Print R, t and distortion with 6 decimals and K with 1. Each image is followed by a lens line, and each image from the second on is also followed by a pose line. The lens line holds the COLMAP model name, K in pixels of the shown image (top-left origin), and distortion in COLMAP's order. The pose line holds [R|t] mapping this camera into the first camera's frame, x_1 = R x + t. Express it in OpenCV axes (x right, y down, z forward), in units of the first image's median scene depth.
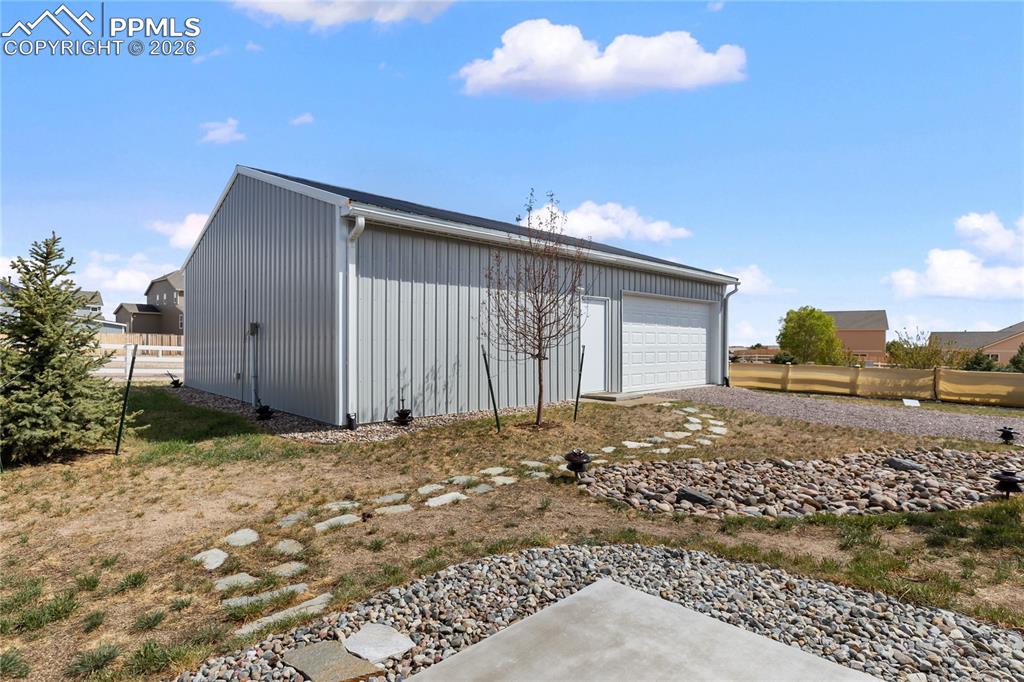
lens RADIAL K [[531.2, 0, 512.0], [0, 531.2, 341.0], [0, 0, 1]] dist [-0.004098, -0.000413]
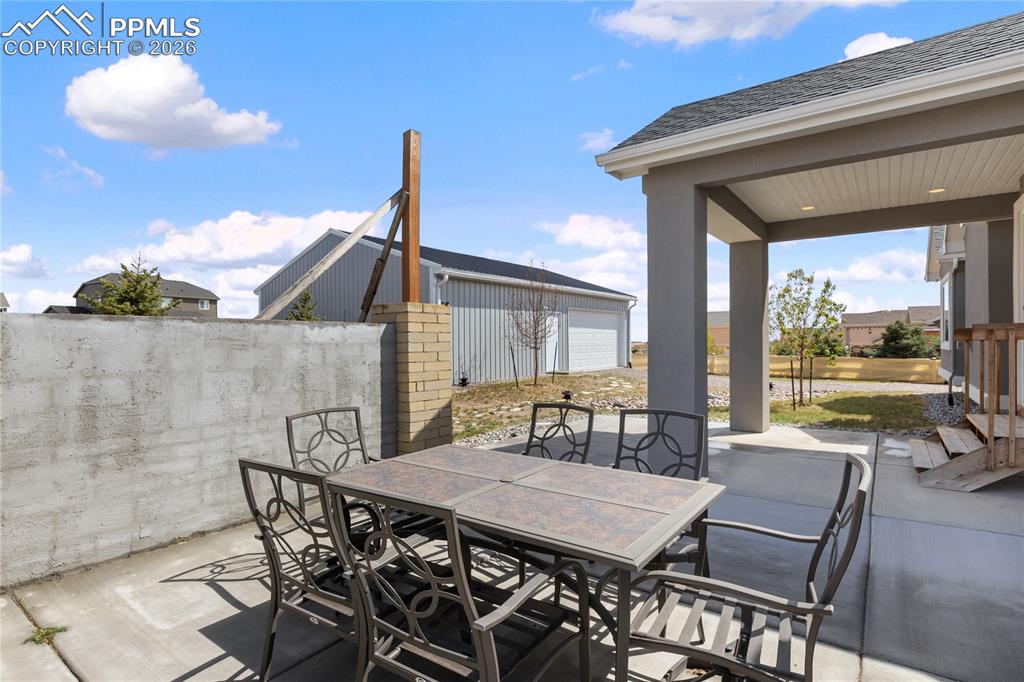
lens RADIAL K [[531.2, 0, 512.0], [0, 531.2, 341.0], [0, 0, 1]] dist [-0.004098, -0.000413]
pose [[0.985311, -0.011526, 0.170379, -0.300519], [0.010830, 0.999929, 0.005015, -0.004294], [-0.170425, -0.003096, 0.985366, -0.706782]]
